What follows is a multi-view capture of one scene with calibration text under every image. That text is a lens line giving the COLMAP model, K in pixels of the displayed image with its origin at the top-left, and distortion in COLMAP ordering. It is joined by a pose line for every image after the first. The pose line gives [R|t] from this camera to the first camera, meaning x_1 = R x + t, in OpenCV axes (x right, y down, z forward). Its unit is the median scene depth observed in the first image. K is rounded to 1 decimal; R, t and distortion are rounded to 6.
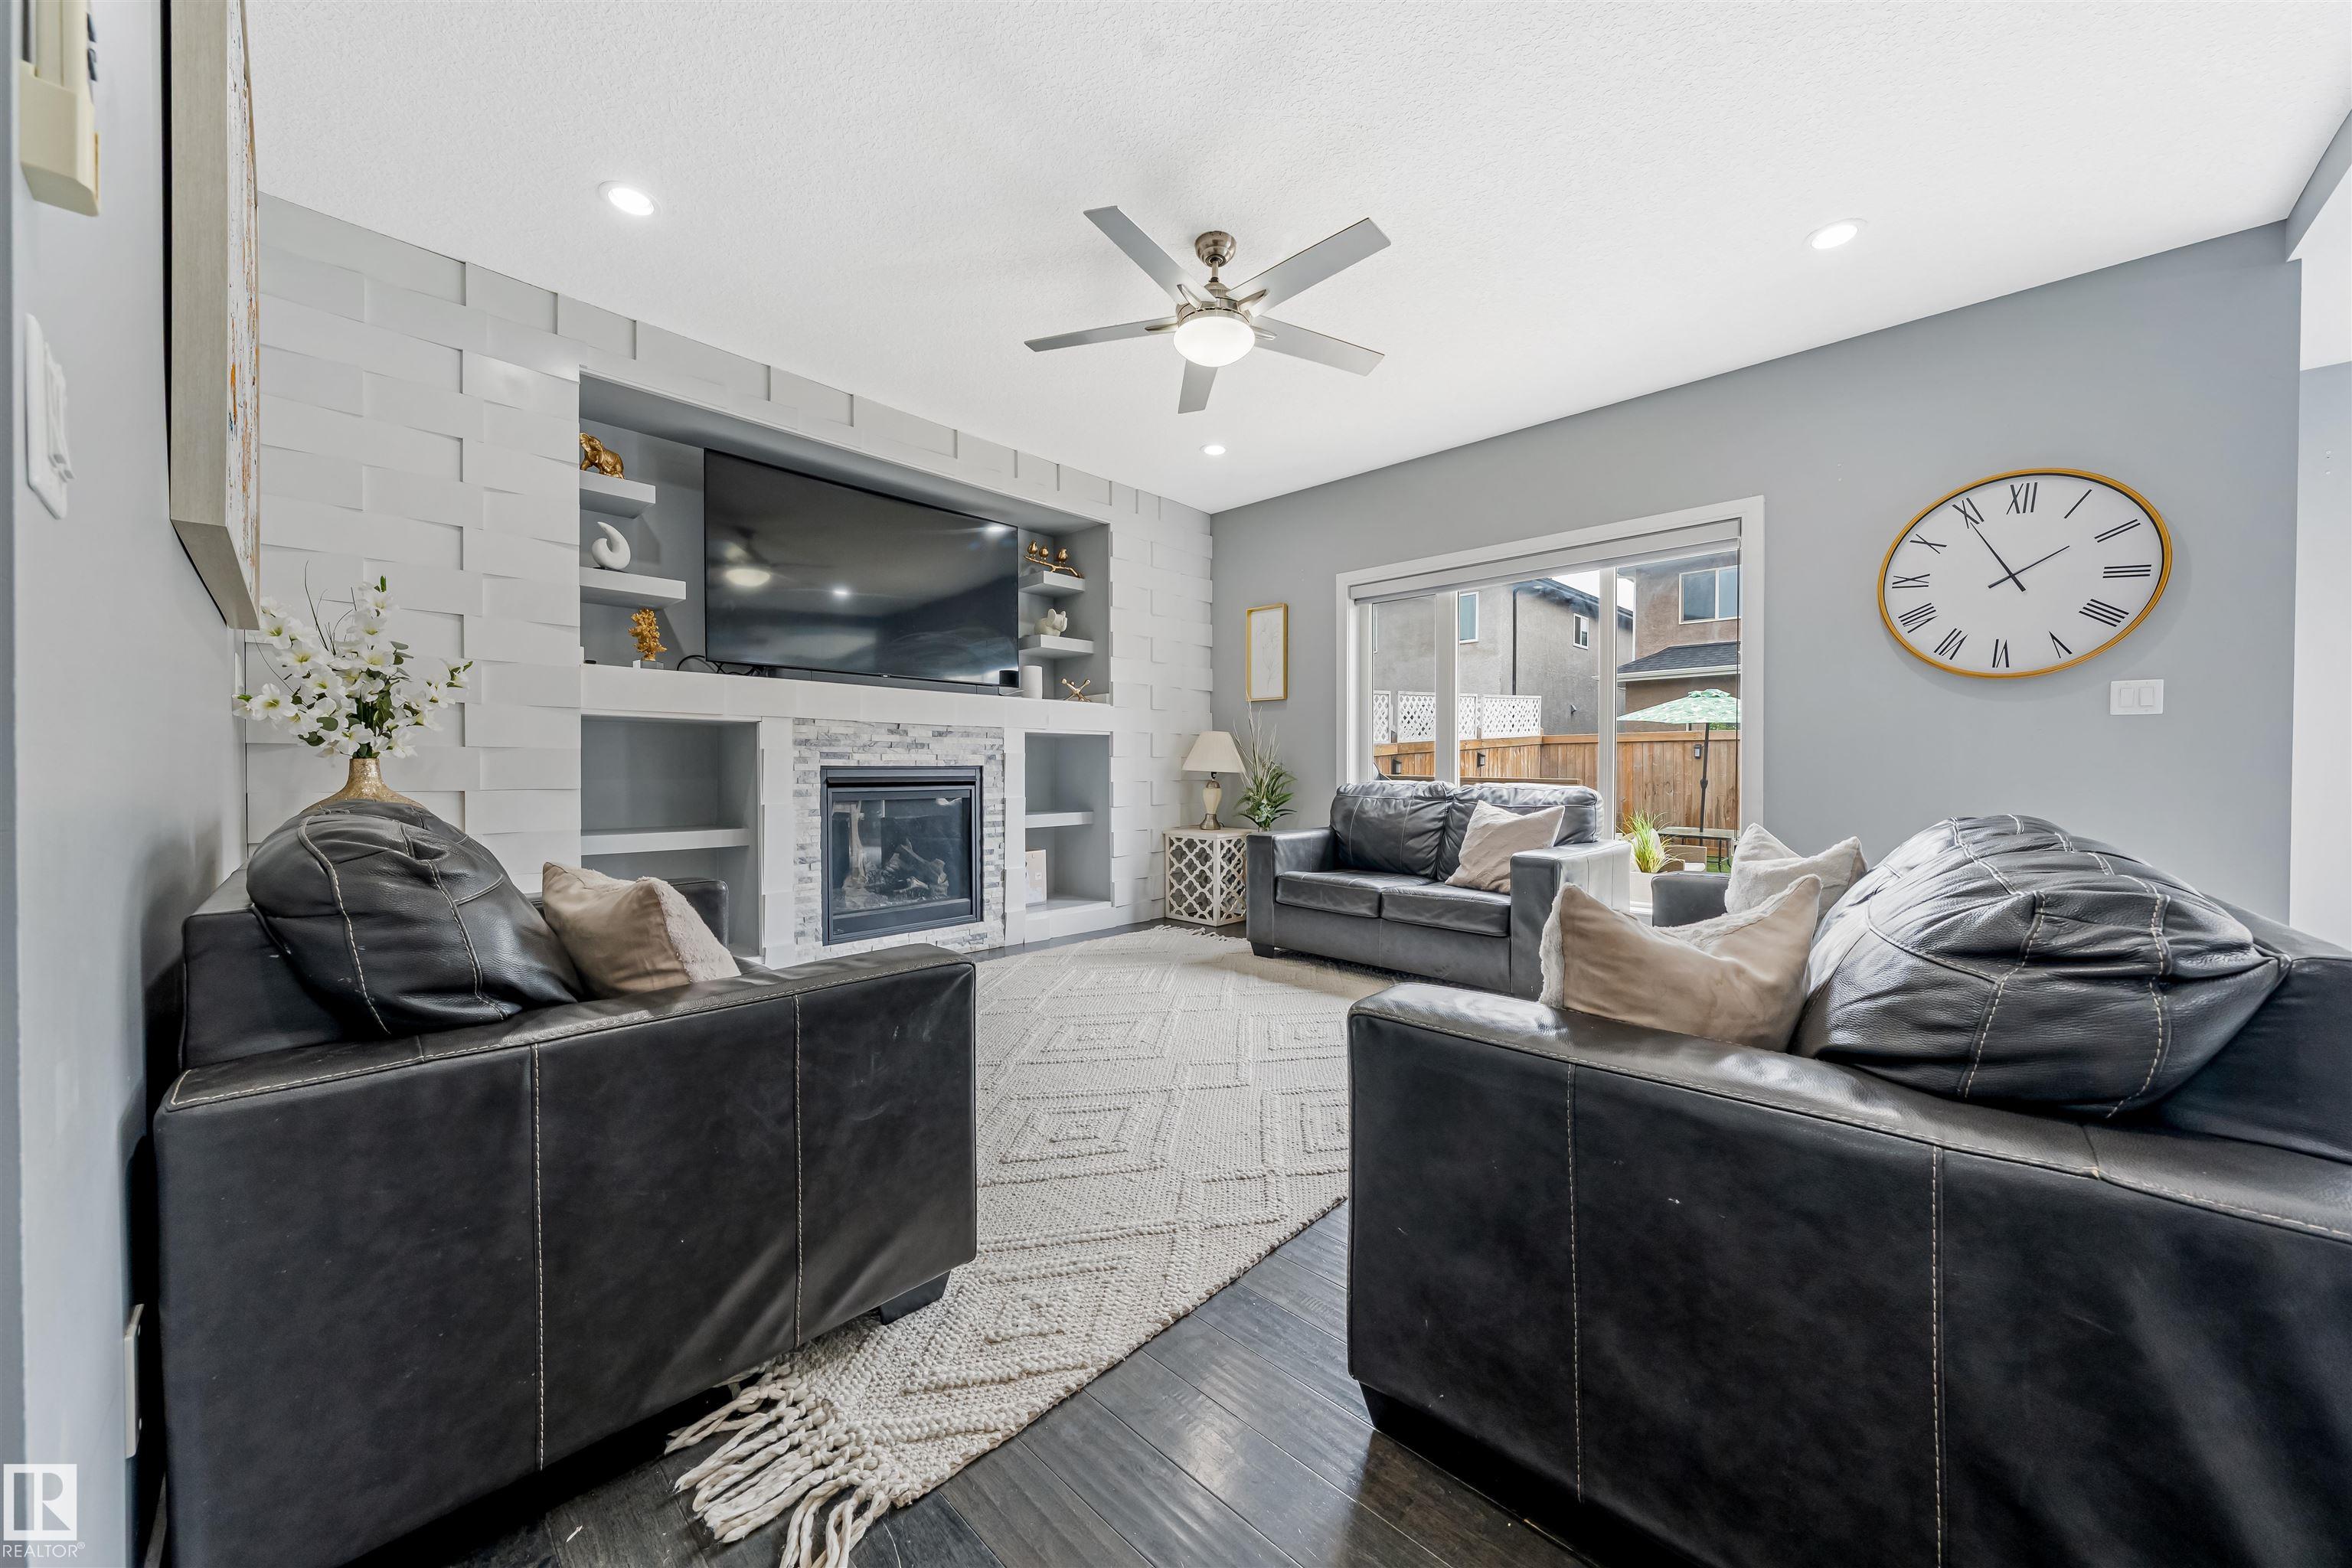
lens RADIAL K [[826.2, 0, 1168.5], [0, 826.2, 779.4], [0, 0, 1]] dist [-0.000733, -0.000242]
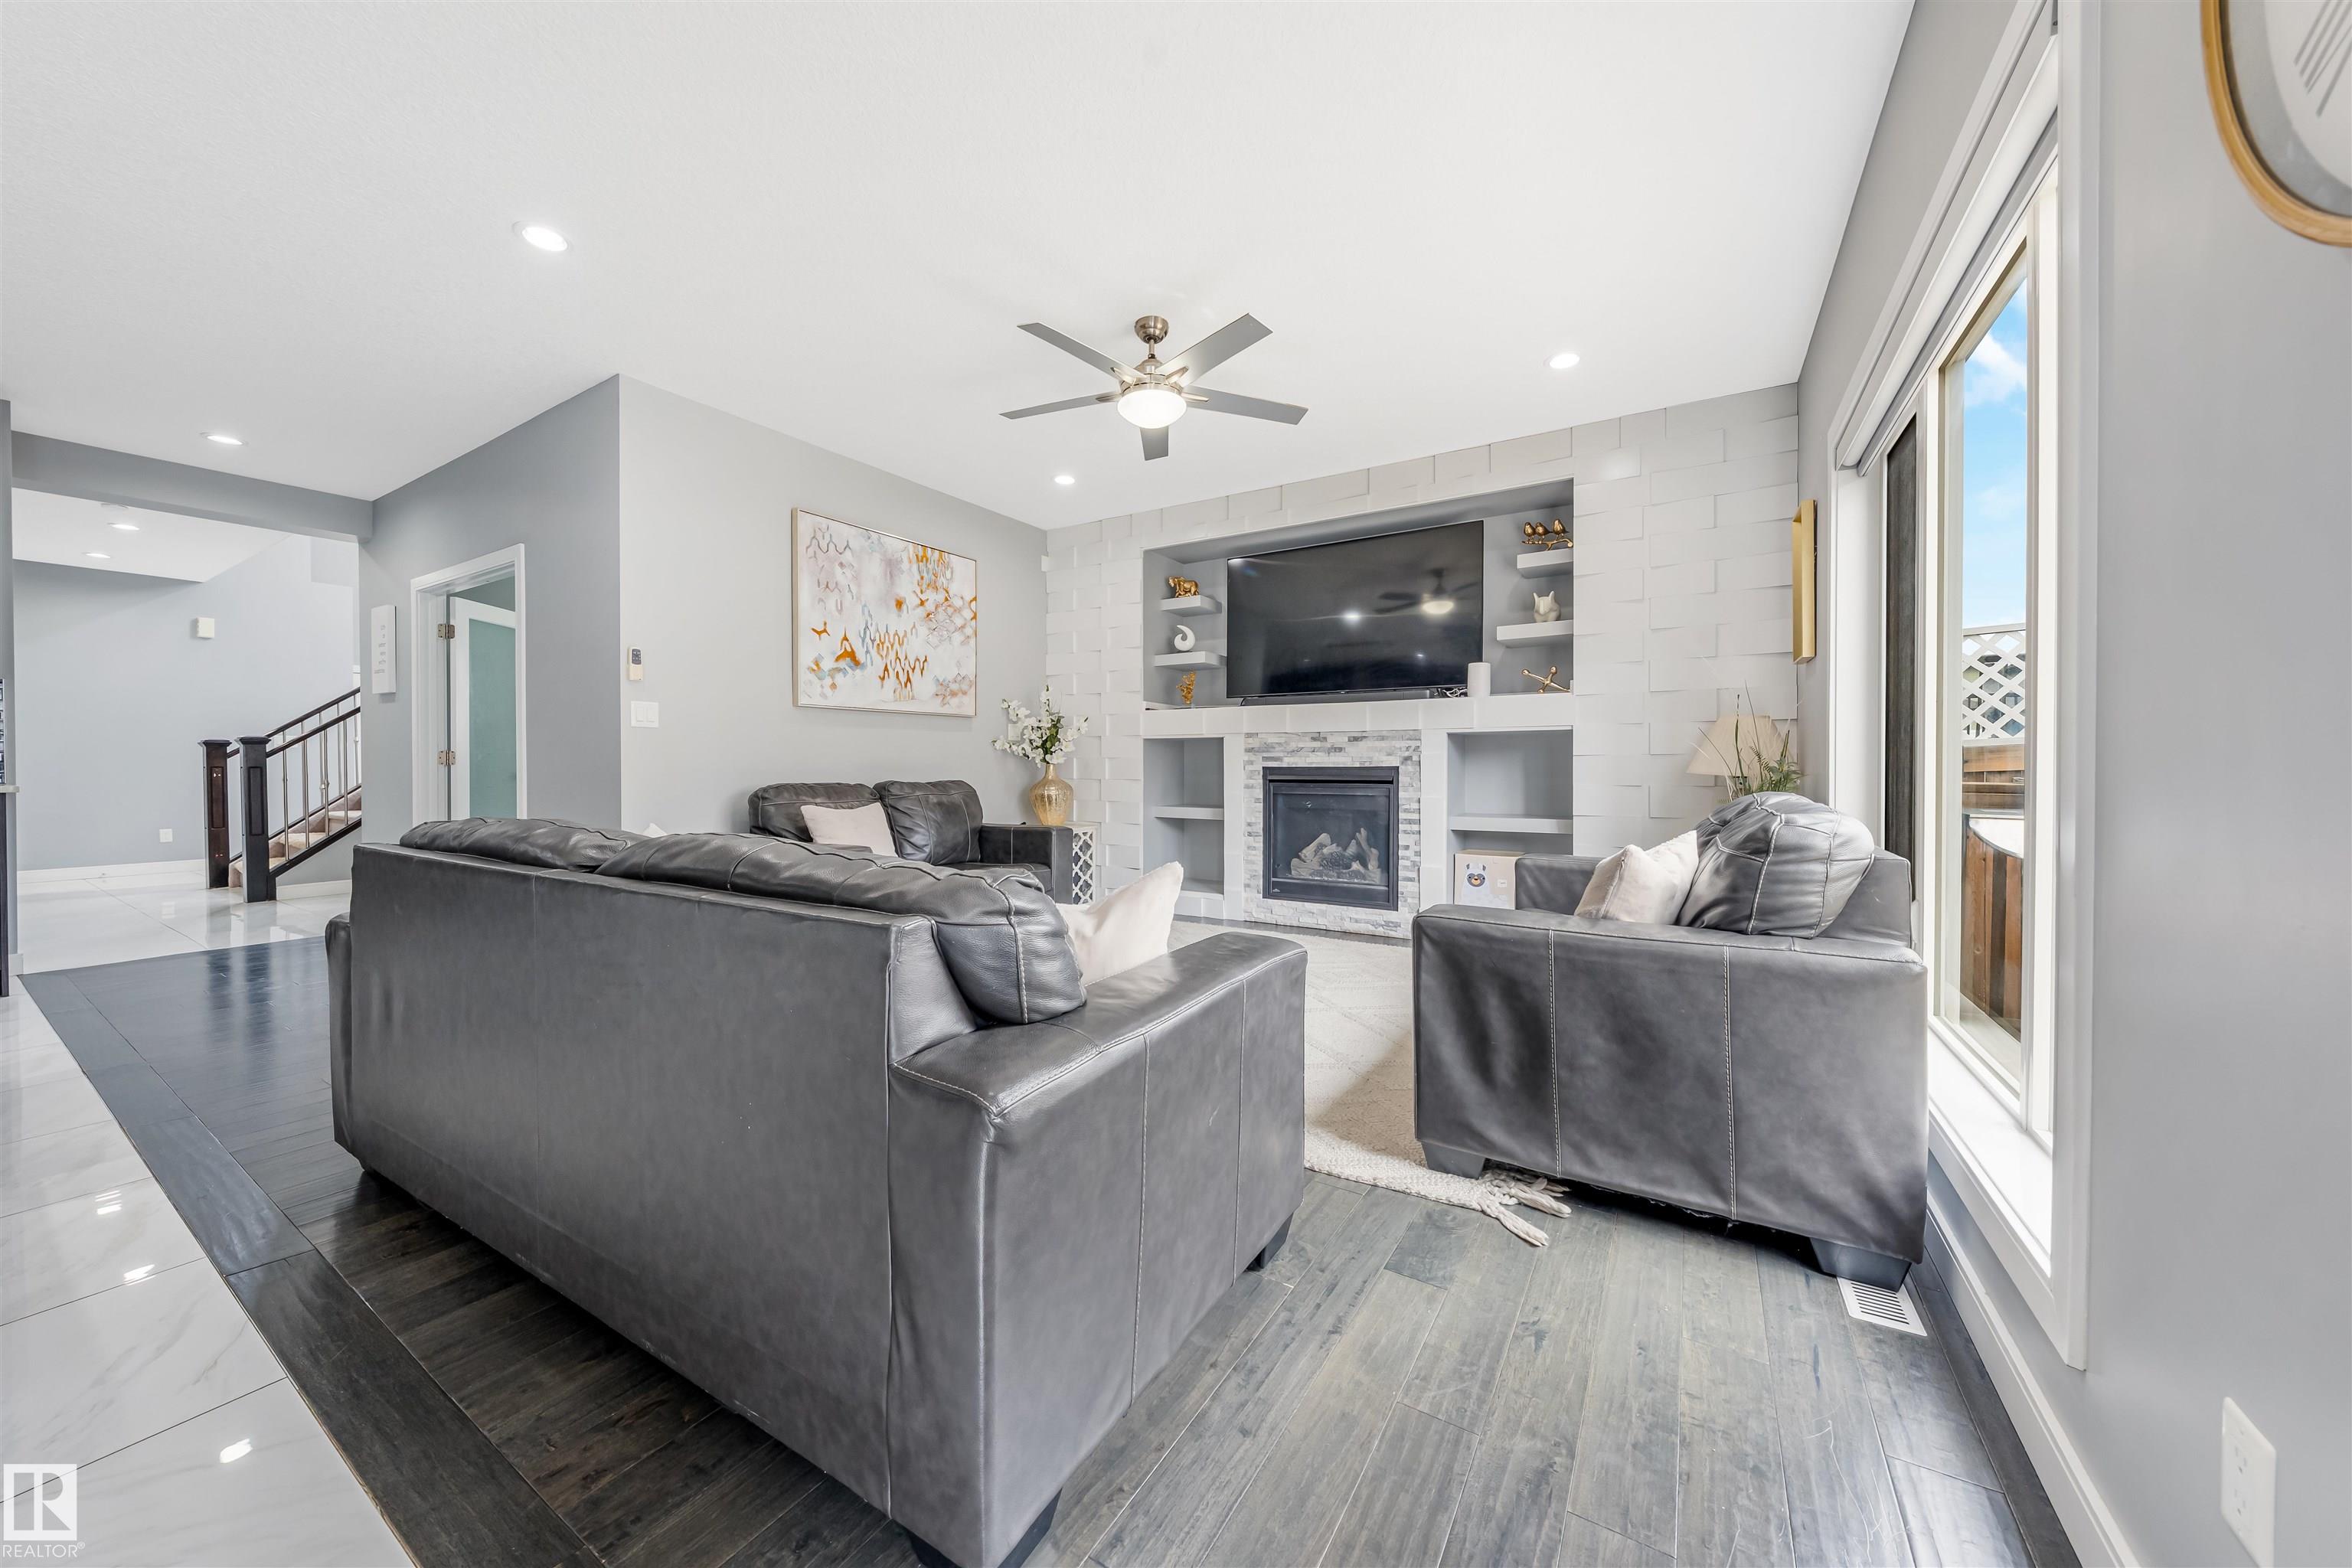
lens RADIAL K [[813.9, 0, 1184.6], [0, 813.9, 772.9], [0, 0, 1]] dist [-0.000054, -0.000047]
pose [[0.210202, 0.007792, -0.977627, 0.771459], [-0.013664, 0.999894, 0.005031, -0.009871], [0.977562, 0.012301, 0.210287, 0.517961]]
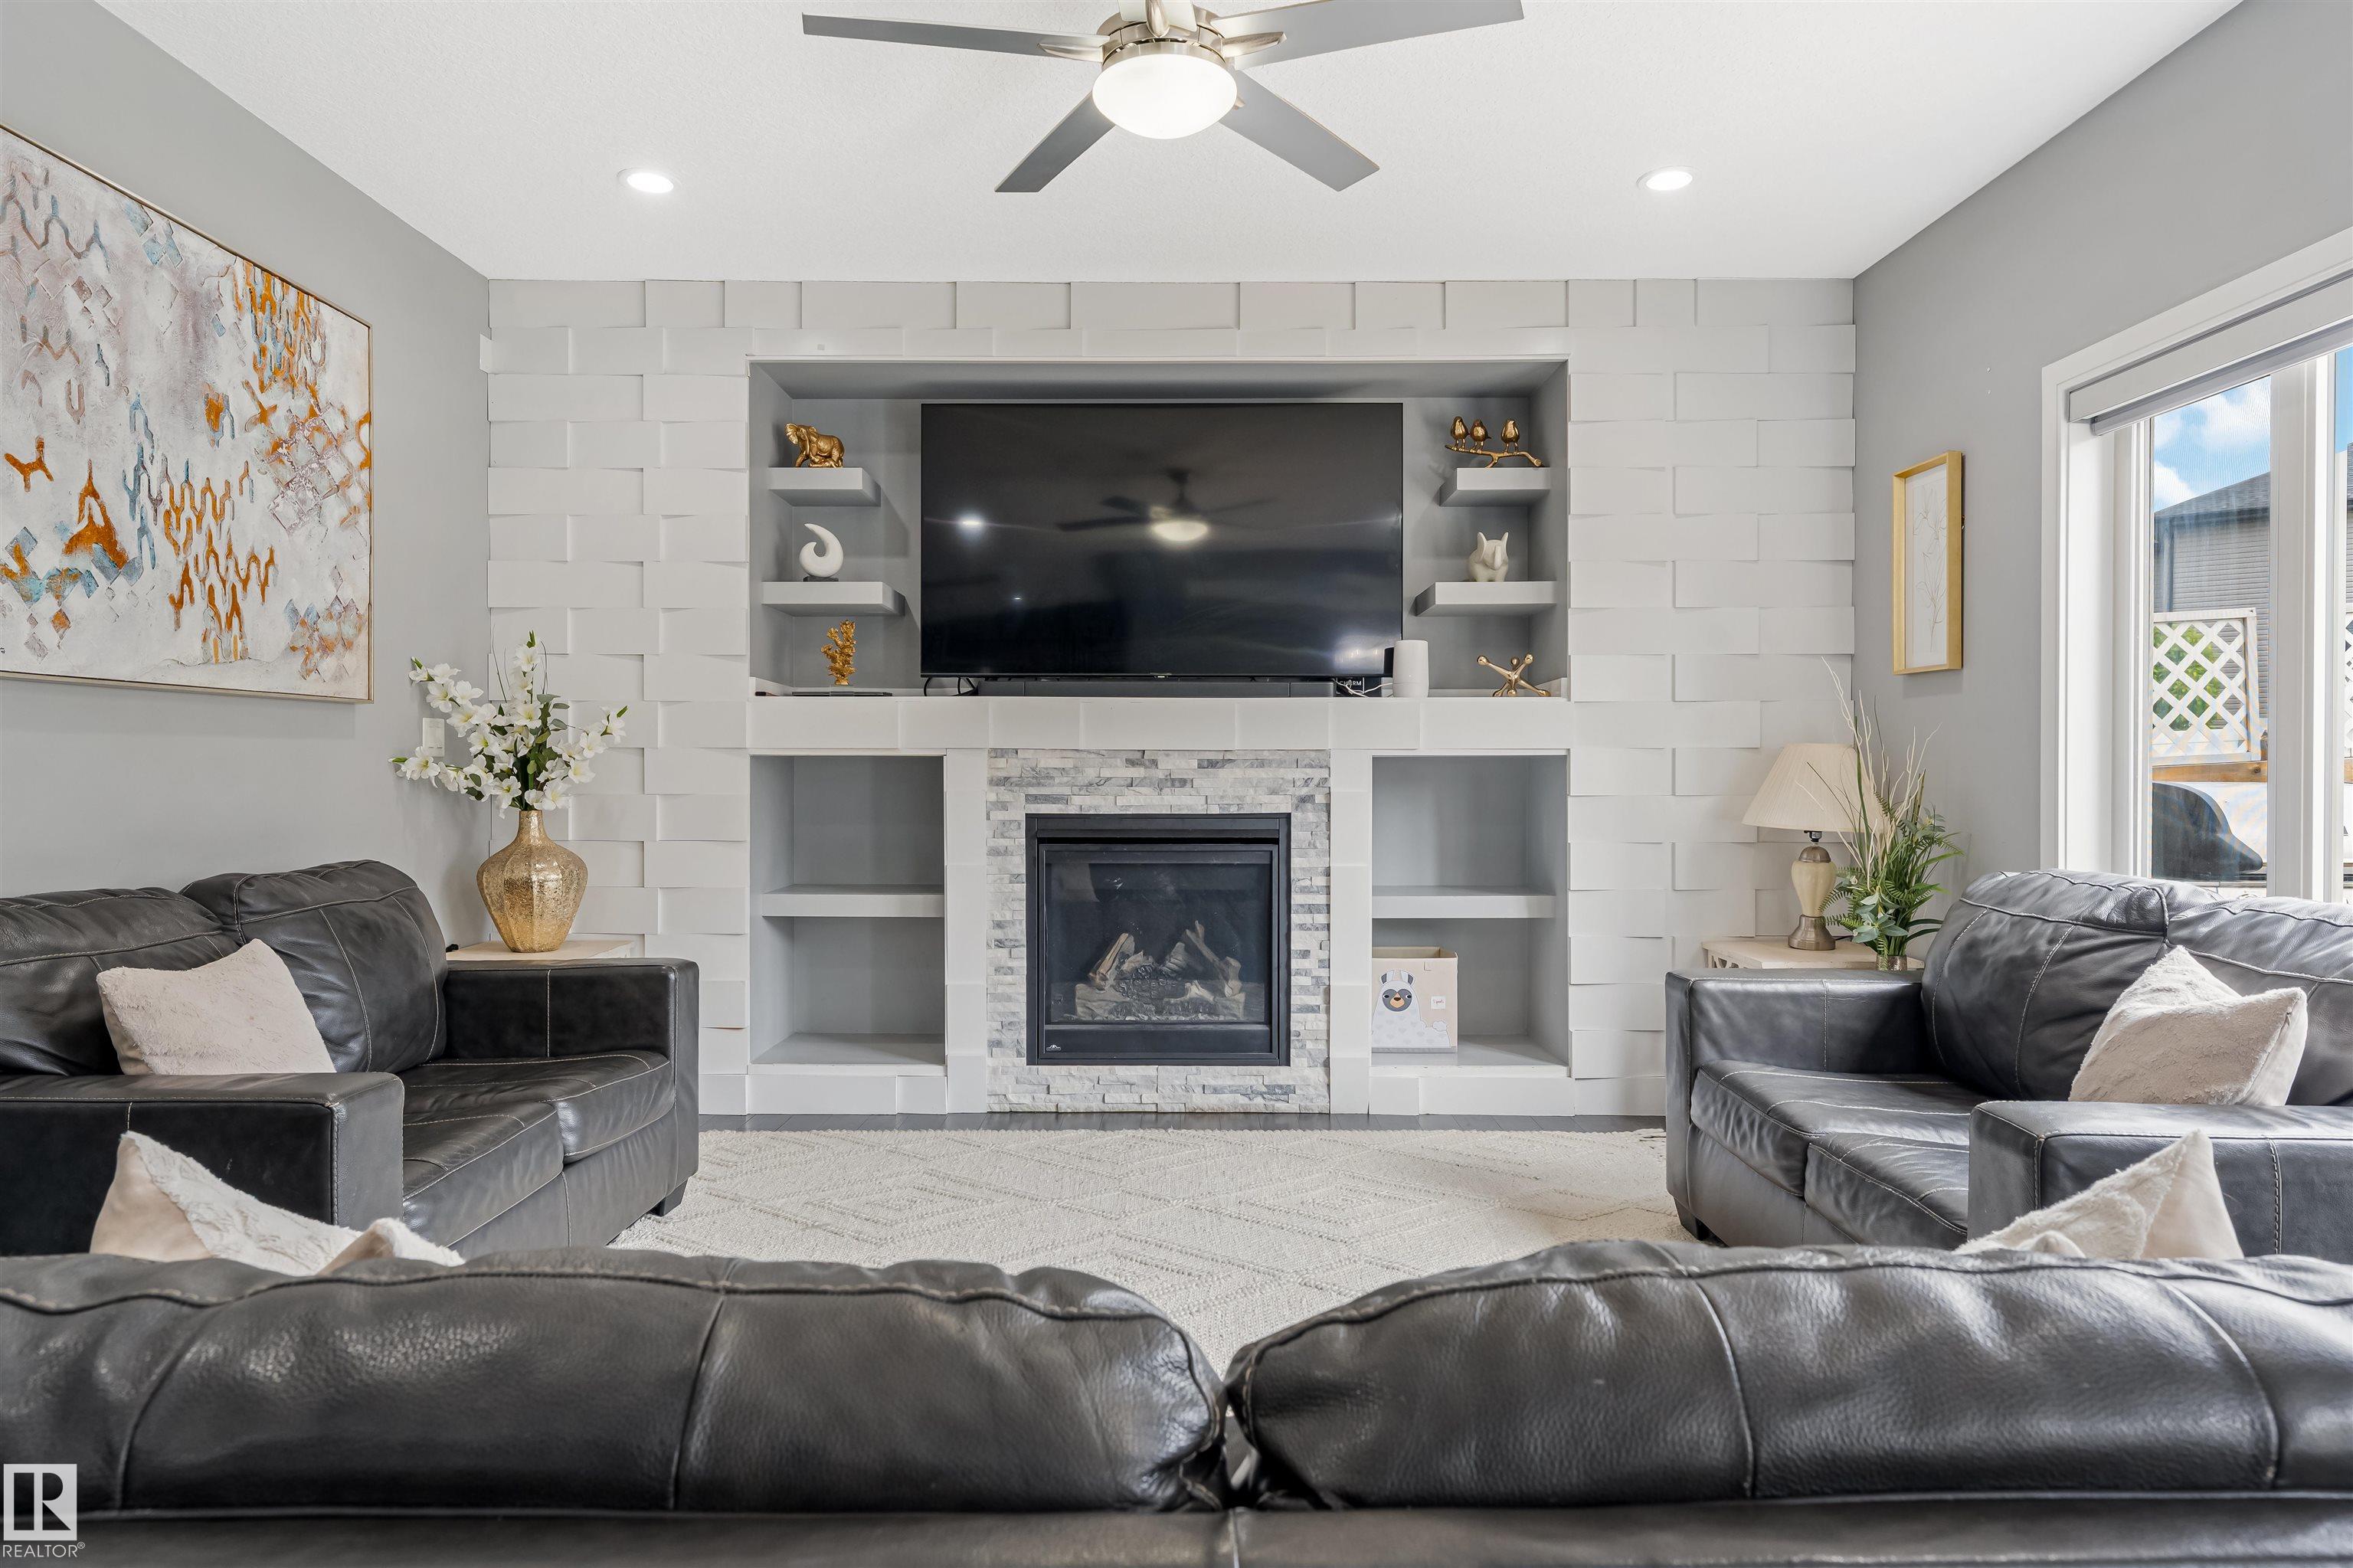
lens RADIAL K [[1391.5, 0, 1176.5], [0, 1391.5, 784.0], [0, 0, 1]] dist [0.000466, -0.000946]
pose [[0.688750, 0.007877, -0.724956, 0.480696], [-0.010123, 0.999948, 0.001247, -0.039634], [0.724928, 0.006480, 0.688794, 0.229553]]
